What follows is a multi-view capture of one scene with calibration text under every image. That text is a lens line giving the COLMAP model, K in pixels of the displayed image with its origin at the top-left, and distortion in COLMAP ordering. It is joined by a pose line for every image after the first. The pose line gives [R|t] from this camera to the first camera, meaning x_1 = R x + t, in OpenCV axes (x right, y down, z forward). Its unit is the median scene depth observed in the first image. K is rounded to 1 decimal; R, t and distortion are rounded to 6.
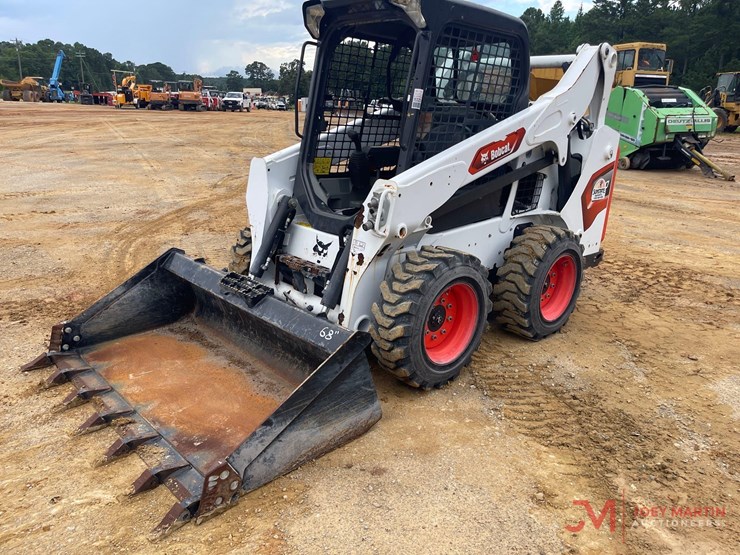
lens RADIAL K [[560.6, 0, 368.3], [0, 560.6, 291.2], [0, 0, 1]] dist [0.070526, -0.094106]
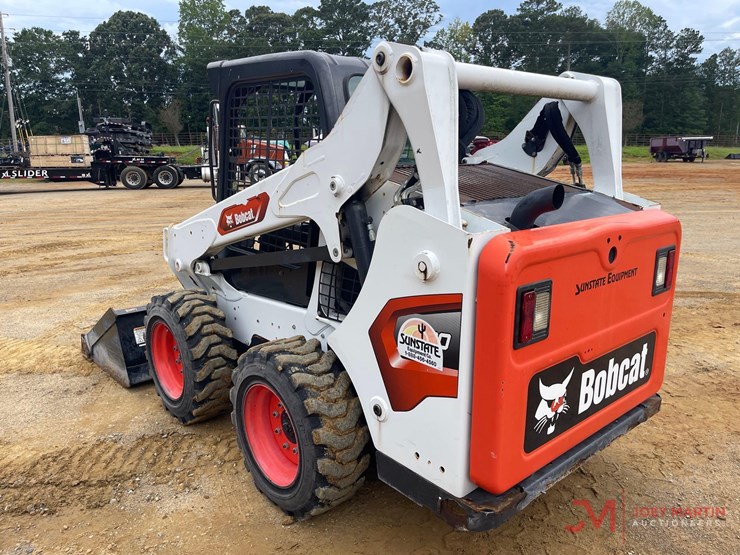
lens RADIAL K [[560.6, 0, 371.2], [0, 560.6, 277.6], [0, 0, 1]] dist [0.070526, -0.094106]
pose [[-0.033300, 0.187687, -0.981664, 1.056294], [-0.314194, 0.930446, 0.188553, -0.375923], [0.948775, 0.314712, 0.027986, 1.165210]]
